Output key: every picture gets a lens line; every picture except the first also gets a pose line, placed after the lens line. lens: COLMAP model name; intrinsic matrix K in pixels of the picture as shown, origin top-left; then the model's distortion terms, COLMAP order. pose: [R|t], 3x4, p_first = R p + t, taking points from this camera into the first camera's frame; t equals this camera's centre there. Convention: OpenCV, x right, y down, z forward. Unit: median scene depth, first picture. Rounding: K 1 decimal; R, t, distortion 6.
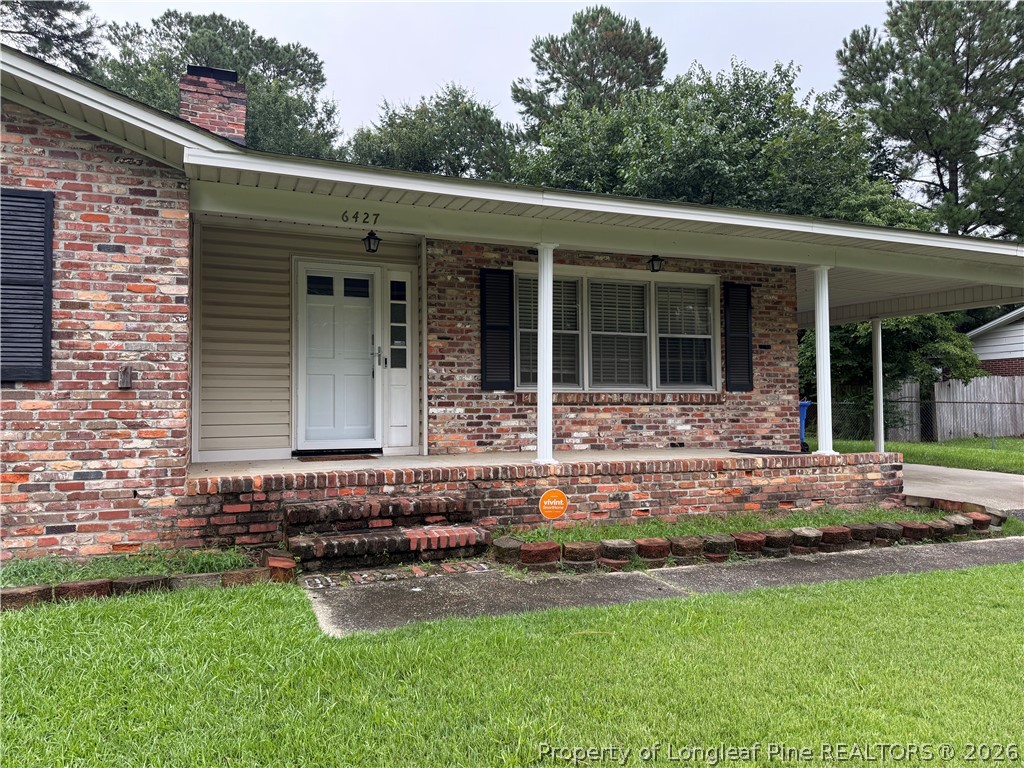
lens RADIAL K [[714.1, 0, 483.9], [0, 714.1, 385.0], [0, 0, 1]] dist [0.059076, -0.069602]
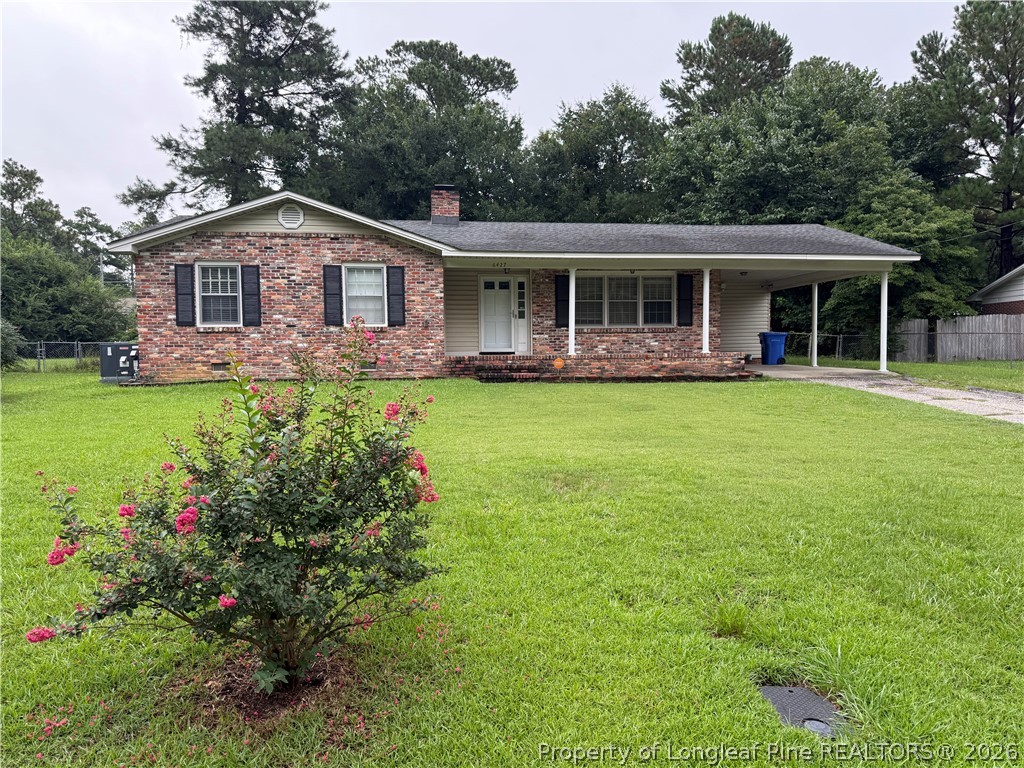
lens RADIAL K [[714.1, 0, 511.5], [0, 714.1, 389.9], [0, 0, 1]] dist [0.059076, -0.069602]
pose [[0.969446, 0.005028, -0.245255, 0.401181], [0.014100, 0.996995, 0.076174, 0.028855], [0.244901, -0.077305, 0.966461, -1.233078]]
